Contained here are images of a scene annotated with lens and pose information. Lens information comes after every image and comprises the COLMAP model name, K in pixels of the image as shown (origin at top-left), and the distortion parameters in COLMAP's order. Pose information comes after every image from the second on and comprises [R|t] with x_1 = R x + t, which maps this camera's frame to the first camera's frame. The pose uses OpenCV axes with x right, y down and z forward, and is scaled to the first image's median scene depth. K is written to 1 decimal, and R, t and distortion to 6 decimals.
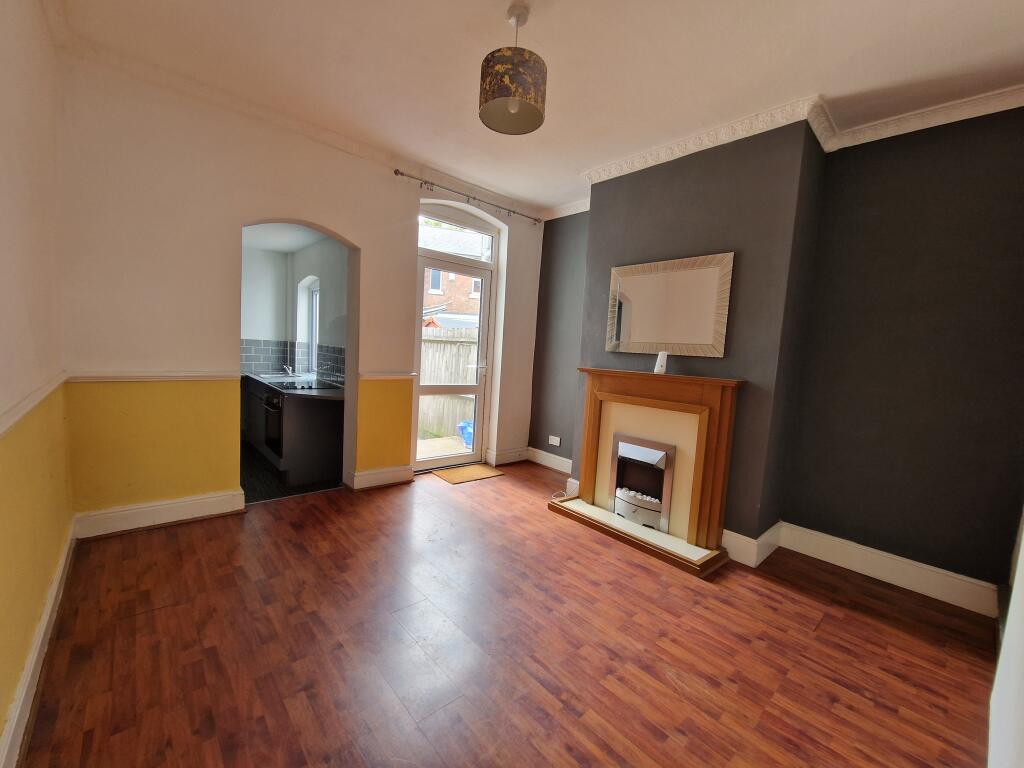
lens RADIAL K [[420.1, 0, 511.0], [0, 420.1, 384.7], [0, 0, 1]] dist [-0.000305, -0.000364]
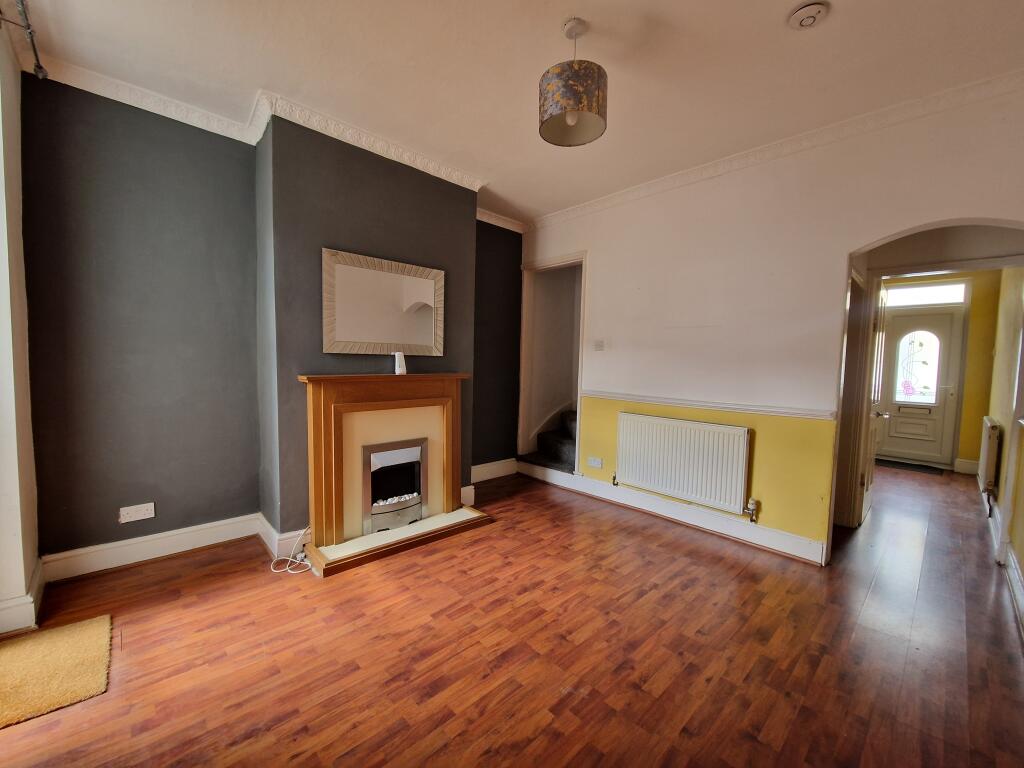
lens RADIAL K [[412.1, 0, 512.9], [0, 412.1, 388.0], [0, 0, 1]] dist [0.001138, -0.000242]
pose [[-0.027976, -0.127701, 0.991418, -0.646996], [0.061119, 0.989732, 0.129208, -0.106120], [-0.997738, 0.064209, -0.019883, 0.754192]]
